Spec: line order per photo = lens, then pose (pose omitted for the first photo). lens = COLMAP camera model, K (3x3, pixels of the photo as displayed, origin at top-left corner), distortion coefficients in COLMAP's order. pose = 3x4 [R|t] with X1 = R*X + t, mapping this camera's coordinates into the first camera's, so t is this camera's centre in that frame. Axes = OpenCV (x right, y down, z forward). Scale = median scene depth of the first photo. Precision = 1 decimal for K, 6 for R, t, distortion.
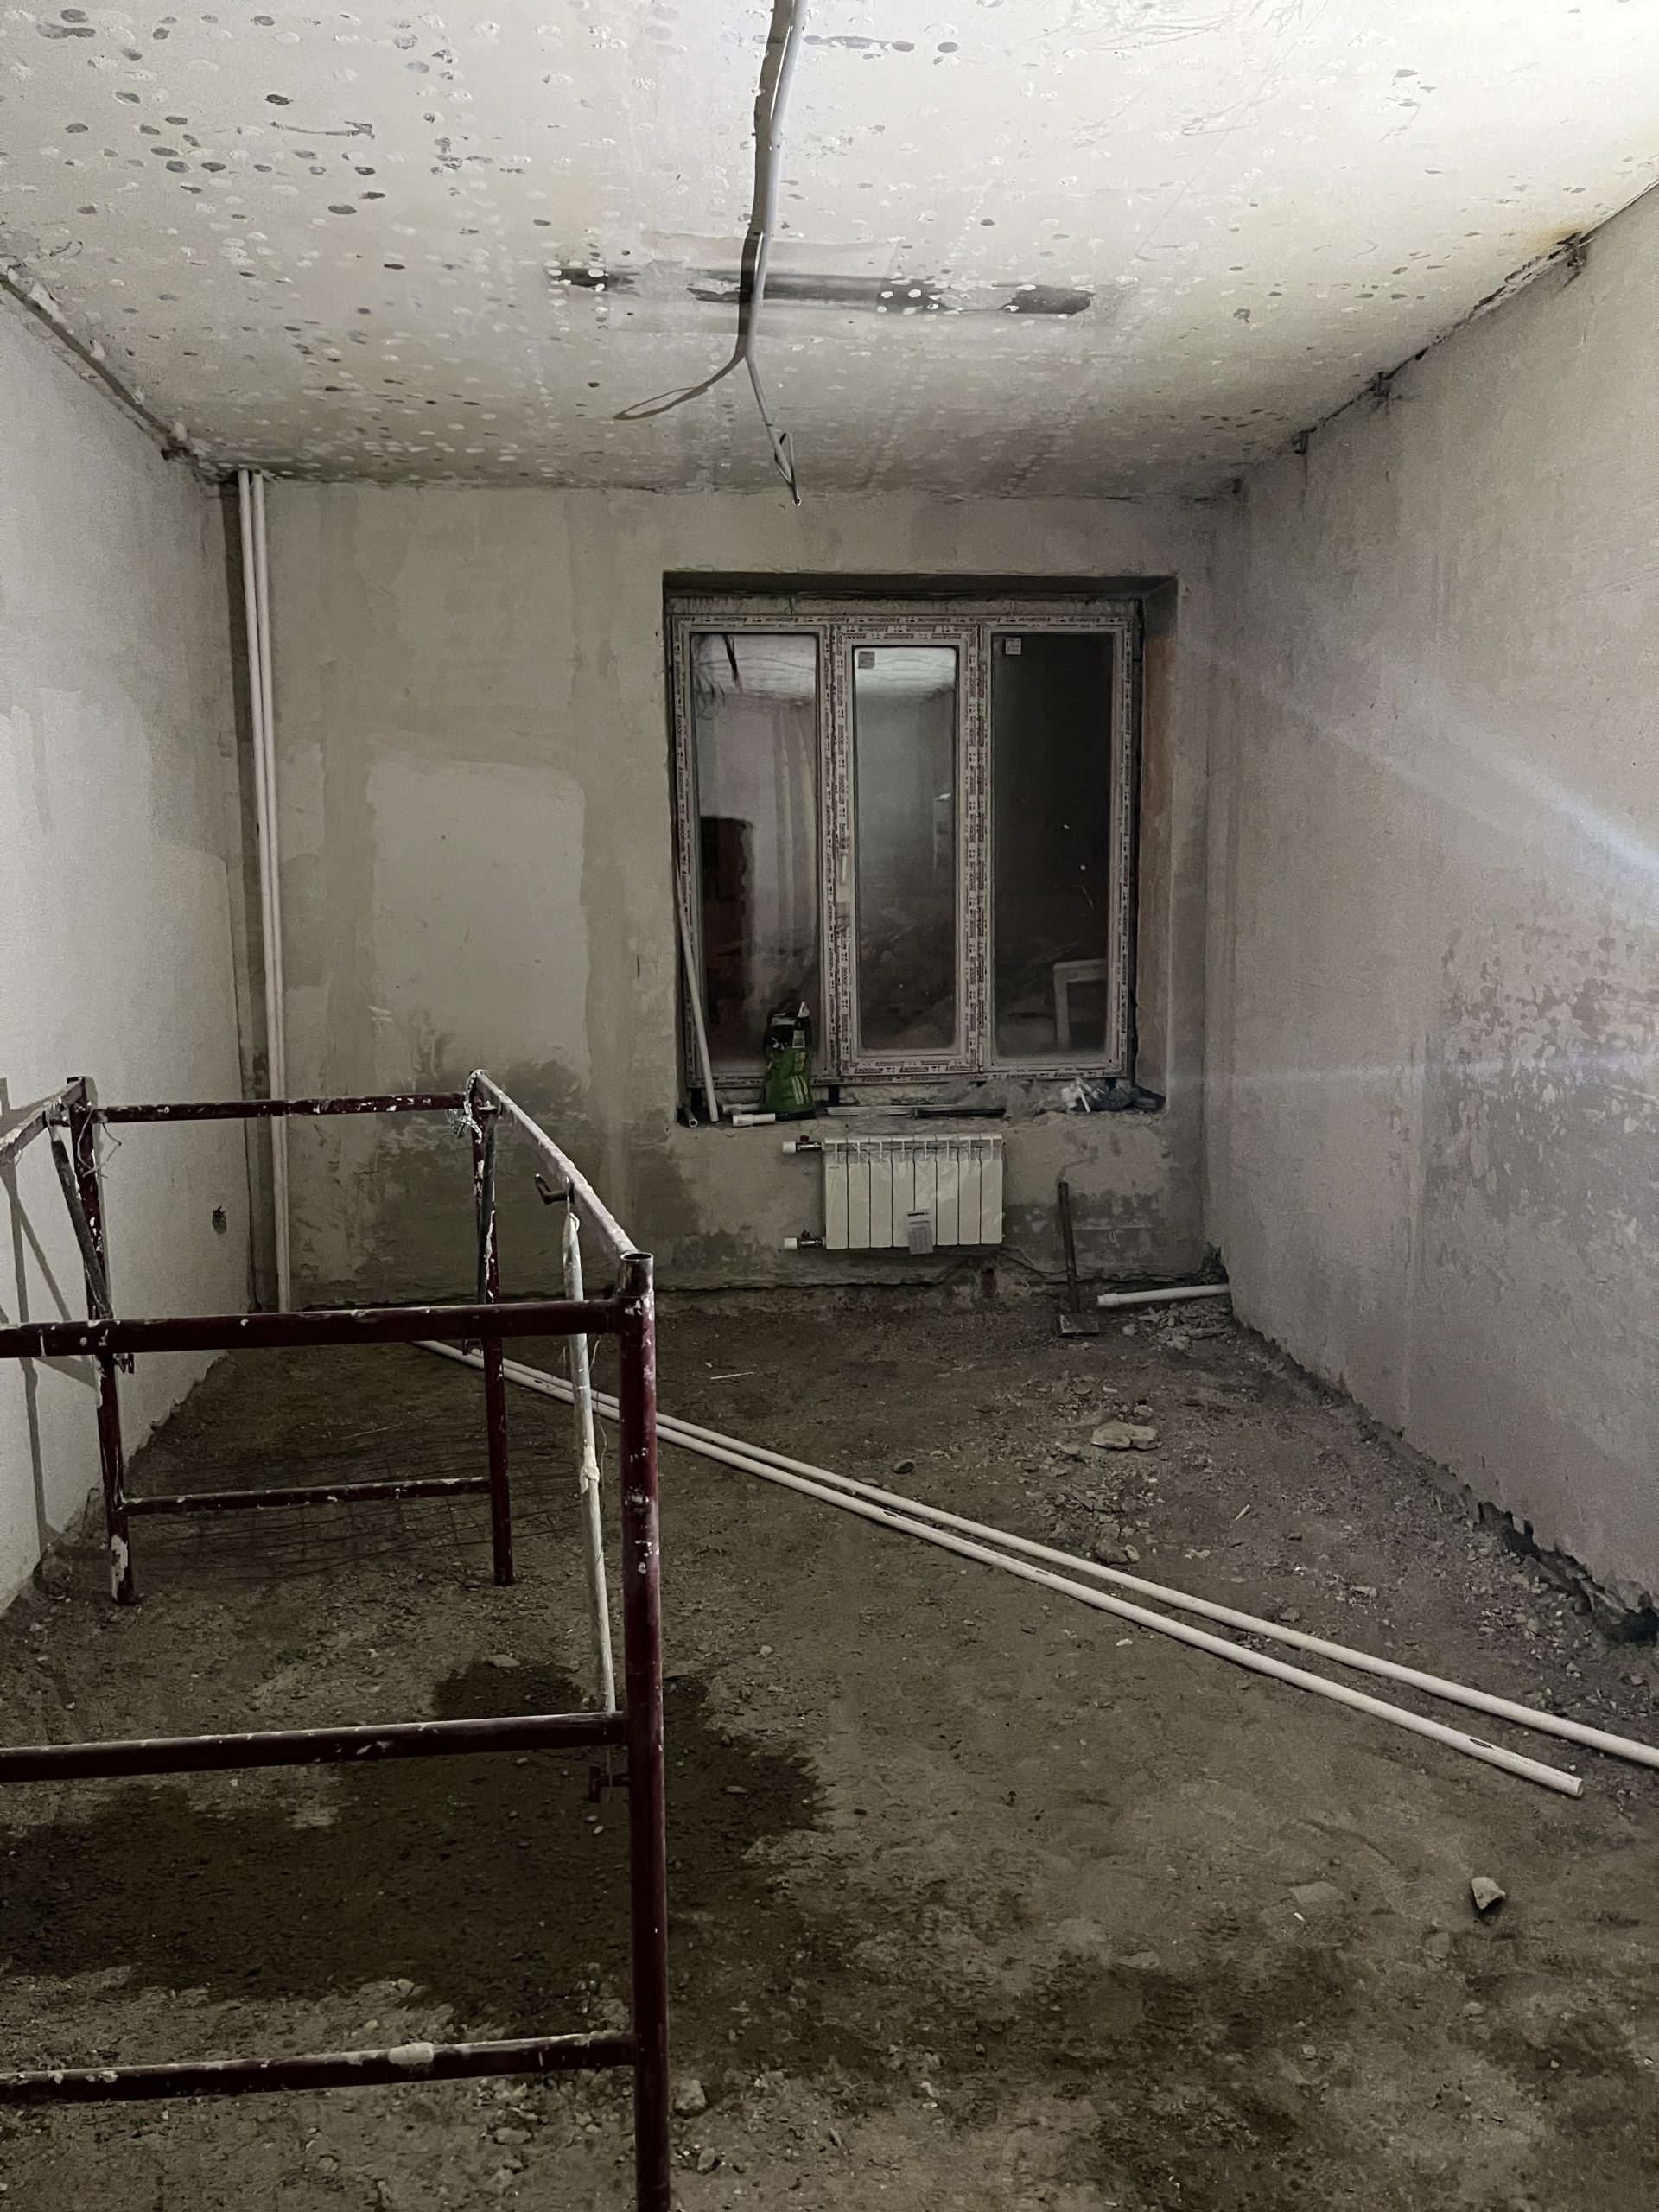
lens RADIAL K [[1674.4, 0, 847.4], [0, 1674.4, 1113.7], [0, 0, 1]] dist [0.059536, -0.068974]
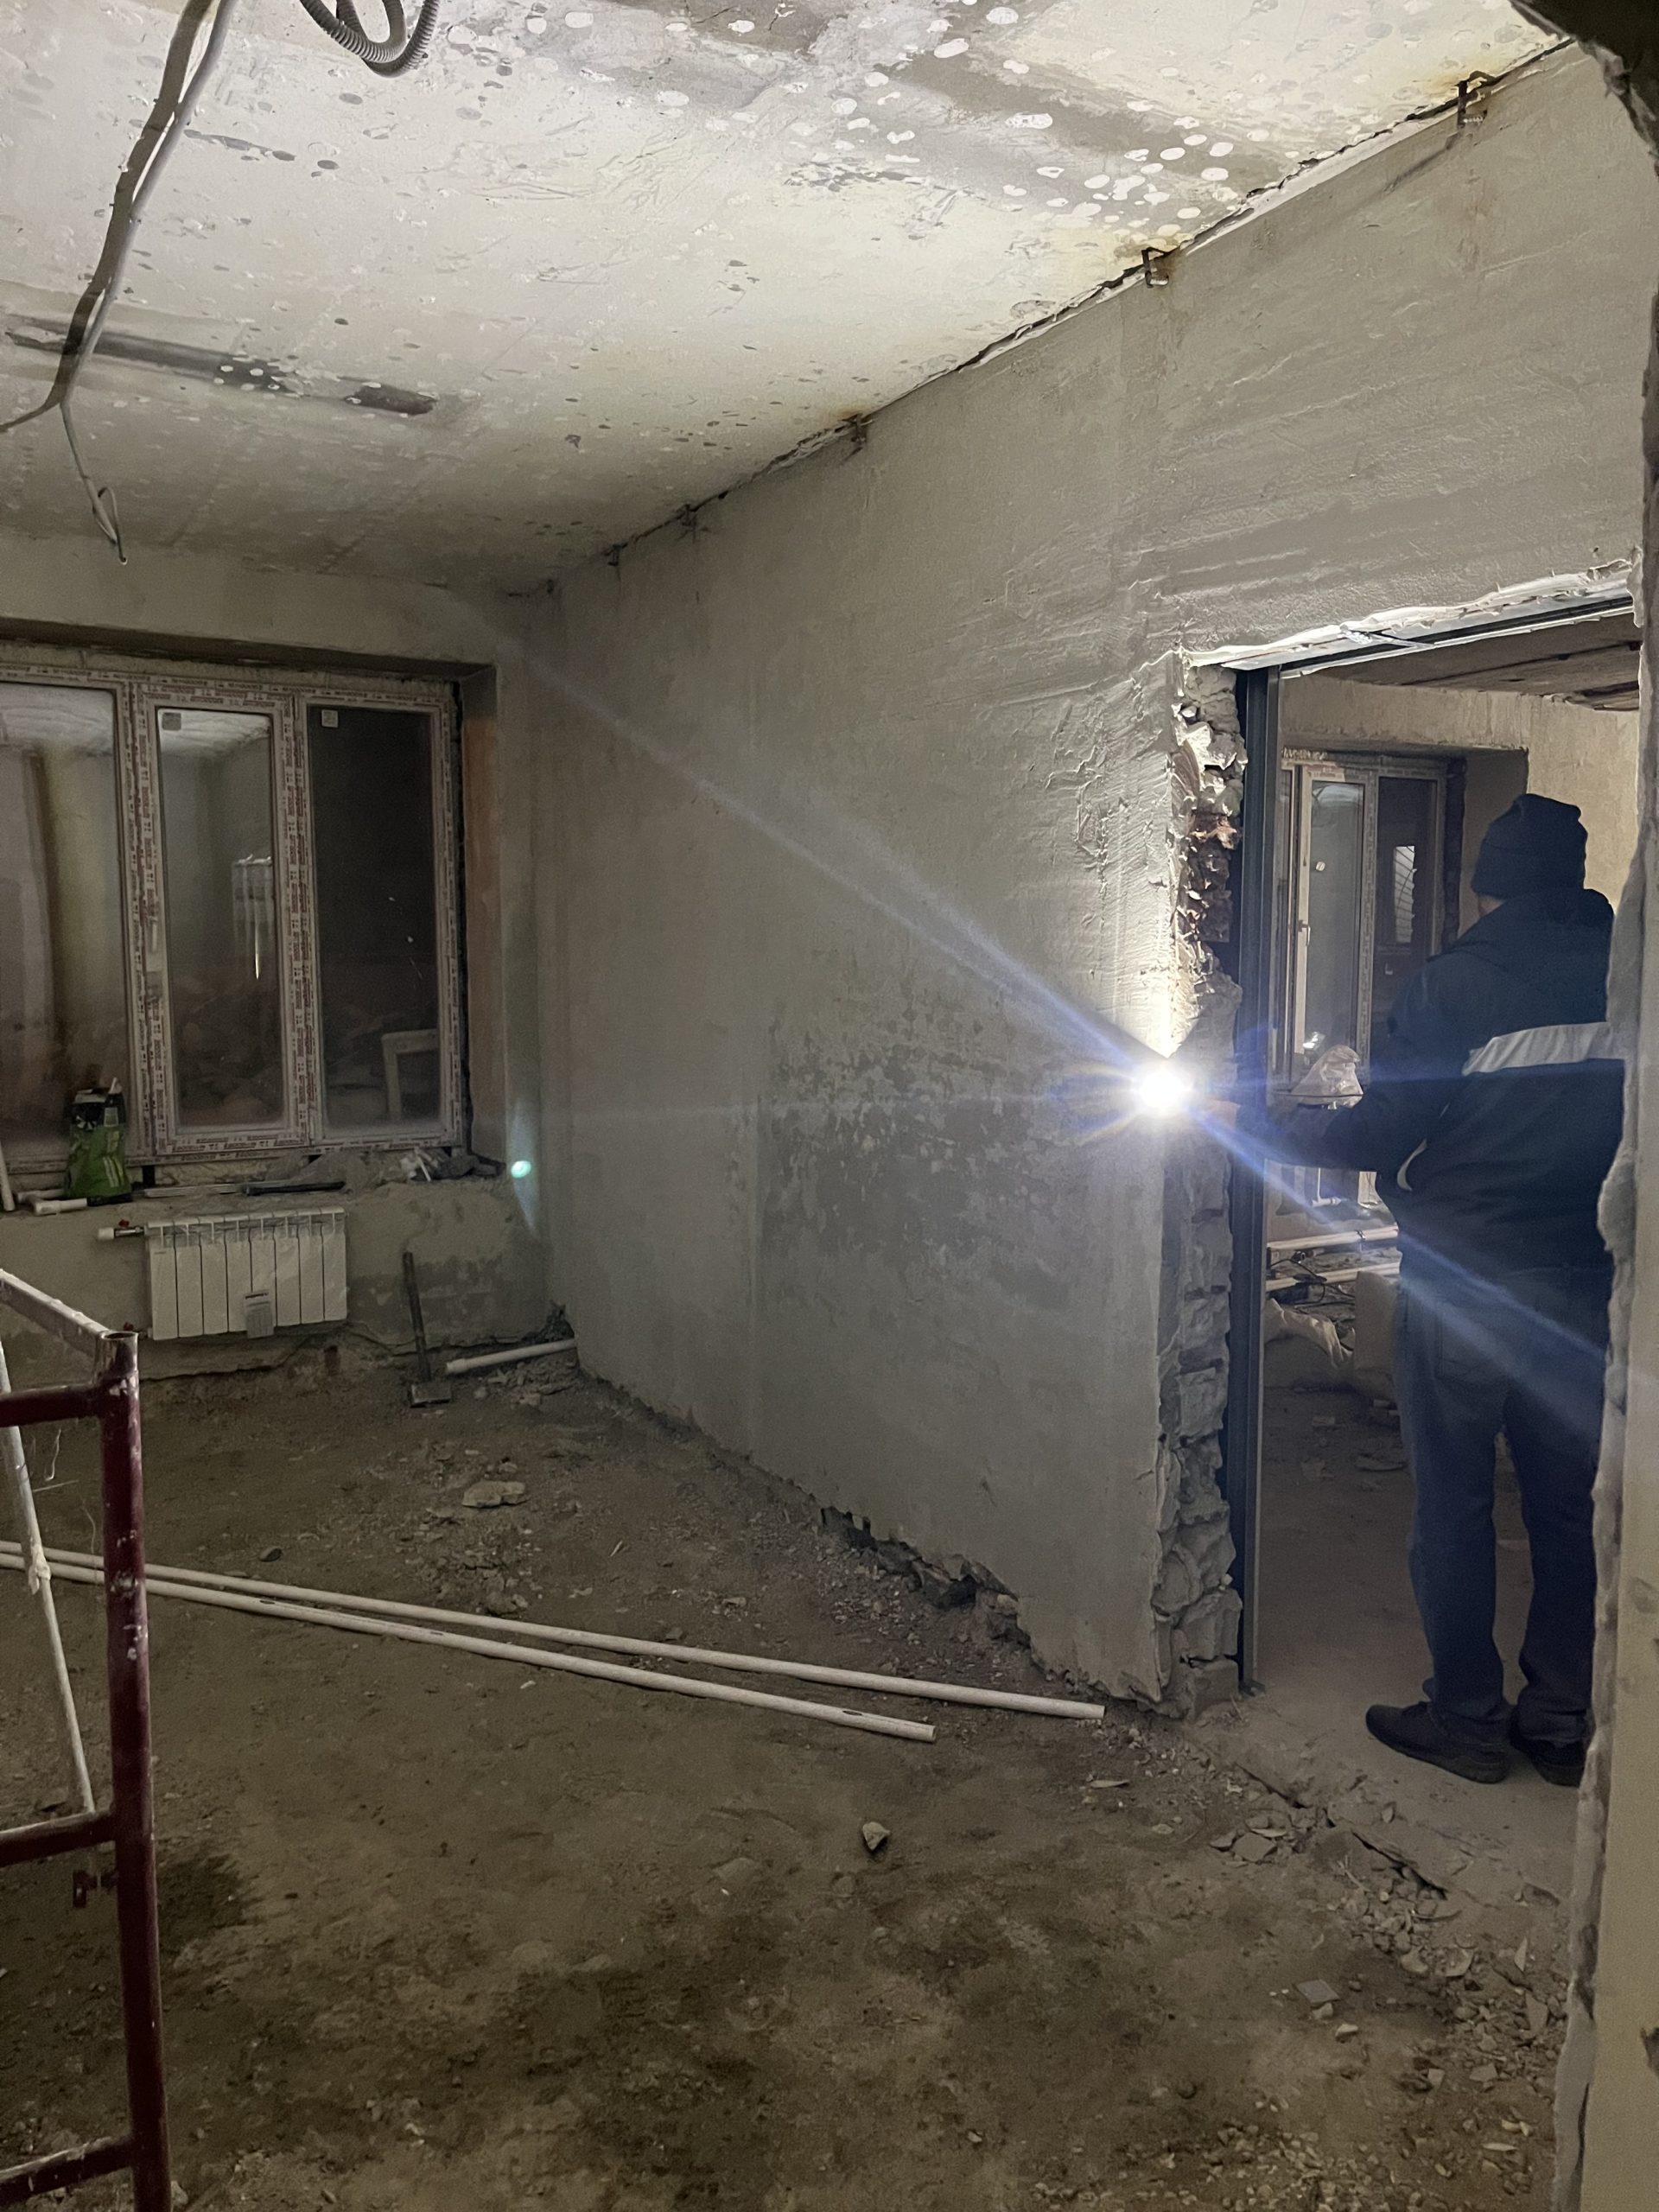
lens RADIAL K [[1671.2, 0, 848.5], [0, 1671.2, 1121.3], [0, 0, 1]] dist [0.072531, -0.104264]
pose [[0.909915, -0.031475, 0.413598, -0.068828], [0.046737, 0.998547, -0.026832, 0.003059], [-0.412153, 0.043745, 0.910064, -0.040452]]
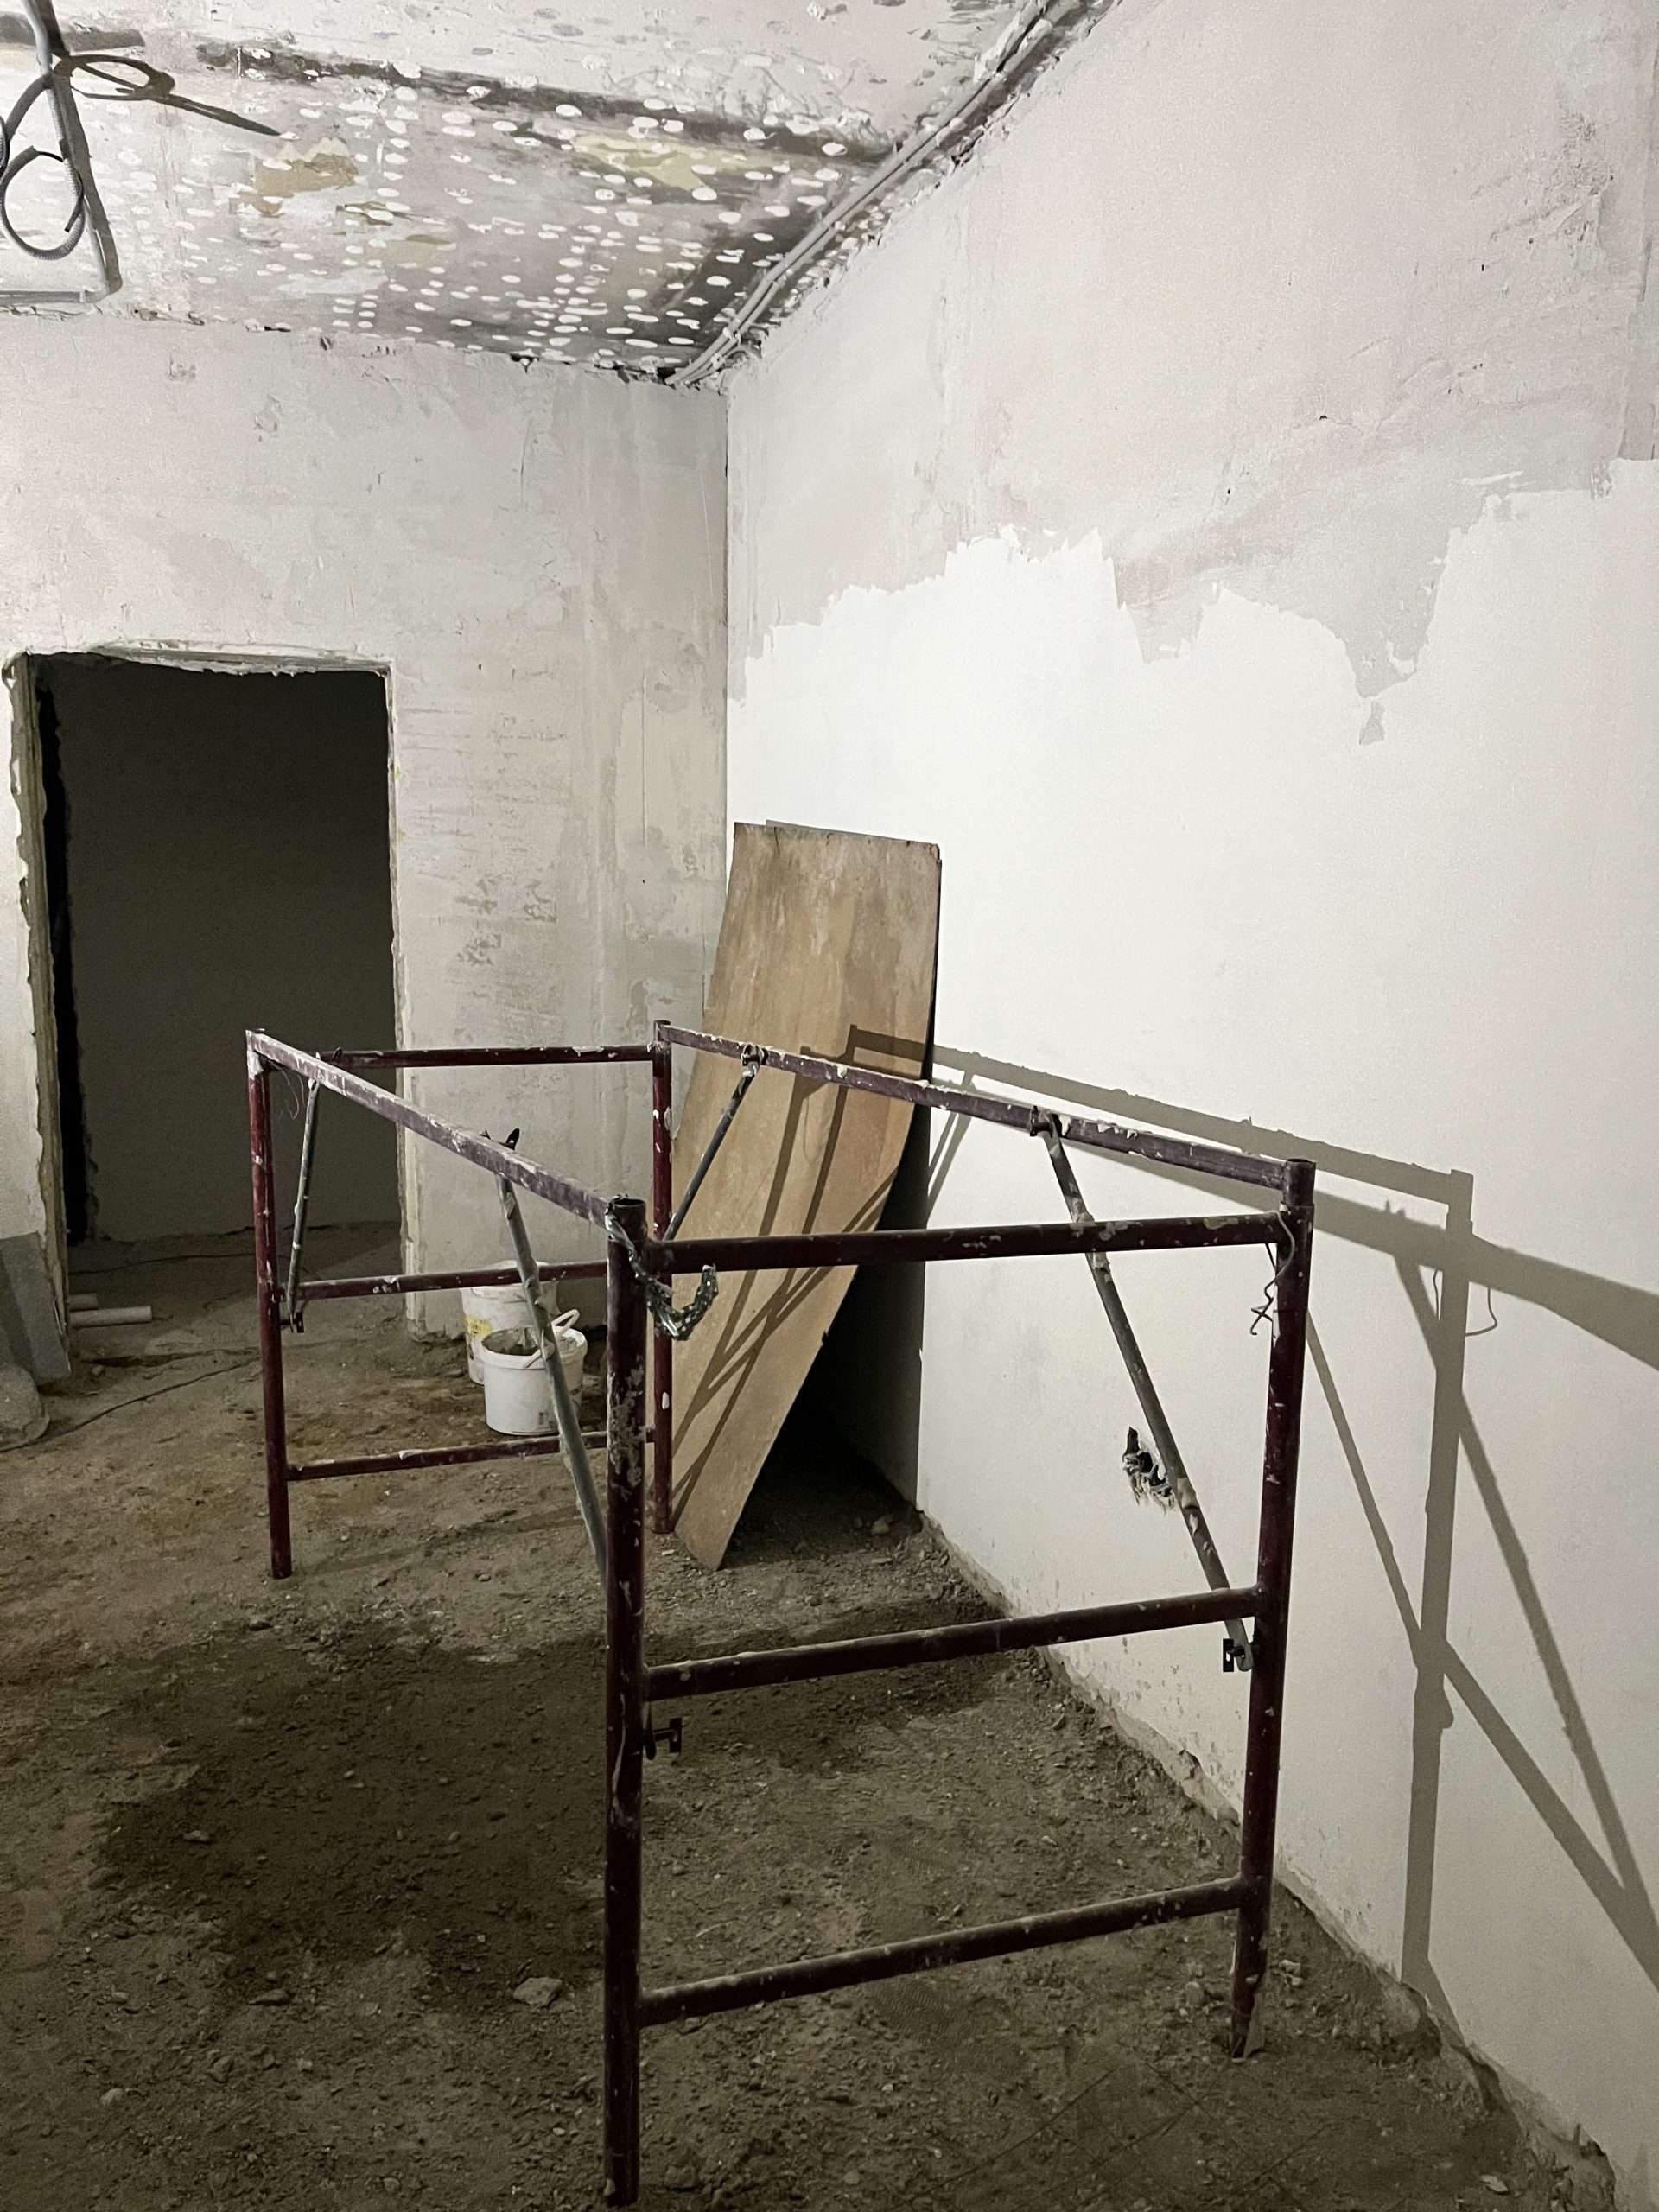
lens RADIAL K [[1693.5, 0, 864.0], [0, 1693.5, 1134.5], [0, 0, 1]] dist [0.070785, -0.100111]
pose [[-0.974903, 0.032825, -0.220196, -0.173840], [-0.035641, 0.953303, 0.299906, -0.186767], [0.219758, 0.300227, -0.928208, 1.407927]]
